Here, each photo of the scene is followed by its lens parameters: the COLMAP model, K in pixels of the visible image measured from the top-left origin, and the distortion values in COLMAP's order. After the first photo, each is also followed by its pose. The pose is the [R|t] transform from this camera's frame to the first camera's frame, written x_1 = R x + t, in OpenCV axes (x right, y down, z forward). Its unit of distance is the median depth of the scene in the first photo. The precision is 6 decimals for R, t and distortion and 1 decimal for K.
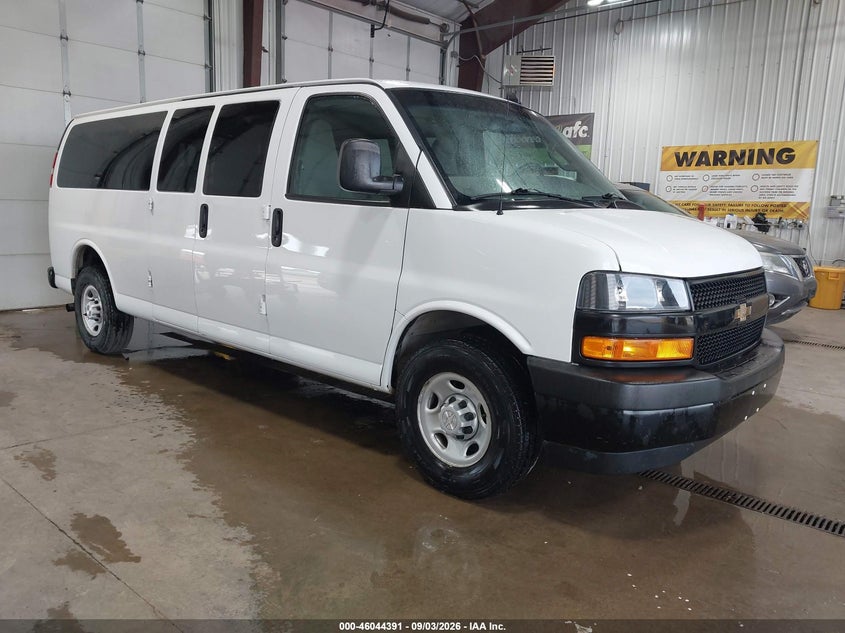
lens RADIAL K [[640.2, 0, 423.5], [0, 640.2, 313.4], [0, 0, 1]] dist [0.019235, -0.018195]
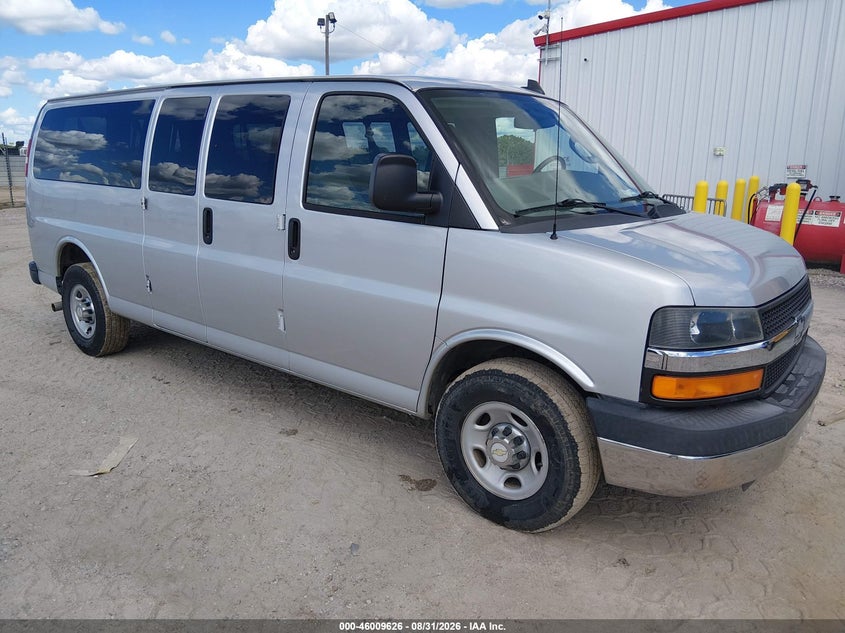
lens RADIAL K [[640.2, 0, 419.8], [0, 640.2, 318.8], [0, 0, 1]] dist [0.019235, -0.018195]
pose [[0.998863, -0.031472, 0.035810, -0.088500], [0.028386, 0.996091, 0.083649, -0.096978], [-0.038302, -0.082537, 0.995852, 0.062143]]
